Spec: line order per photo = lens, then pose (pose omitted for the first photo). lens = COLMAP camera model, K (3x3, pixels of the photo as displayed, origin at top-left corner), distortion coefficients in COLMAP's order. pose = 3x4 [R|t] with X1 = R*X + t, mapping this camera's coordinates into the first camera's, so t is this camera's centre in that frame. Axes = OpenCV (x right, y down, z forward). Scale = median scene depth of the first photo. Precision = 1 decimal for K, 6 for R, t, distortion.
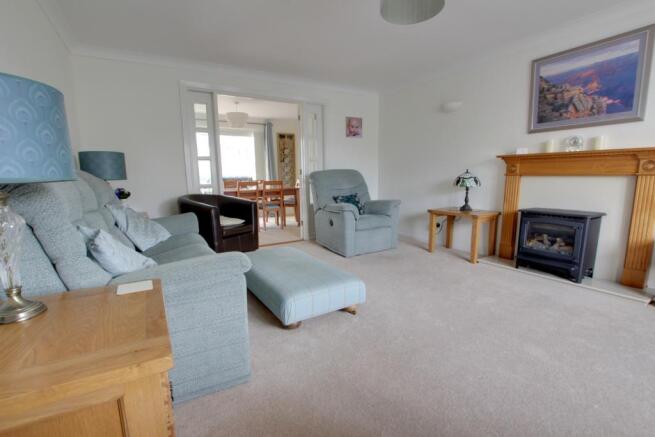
lens RADIAL K [[303.5, 0, 327.0], [0, 303.5, 222.2], [0, 0, 1]] dist [-0.027920, 0.001093]
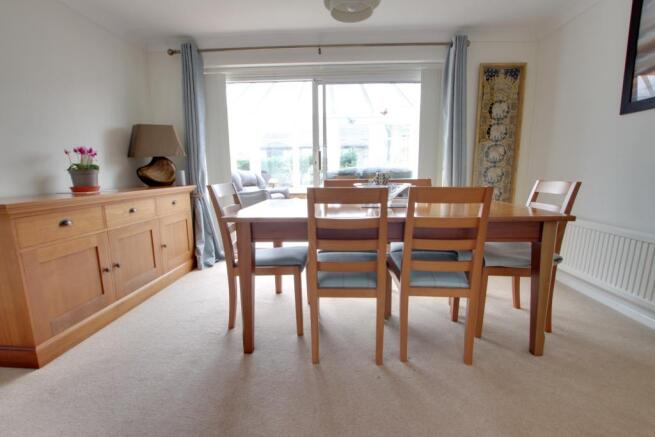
lens RADIAL K [[289.0, 0, 329.7], [0, 289.0, 223.1], [0, 0, 1]] dist [-0.020984, -0.000456]
pose [[0.828604, 0.108842, -0.549152, -0.099858], [-0.093723, 0.994044, 0.055604, -0.085564], [0.551934, 0.005394, 0.833870, 0.581974]]
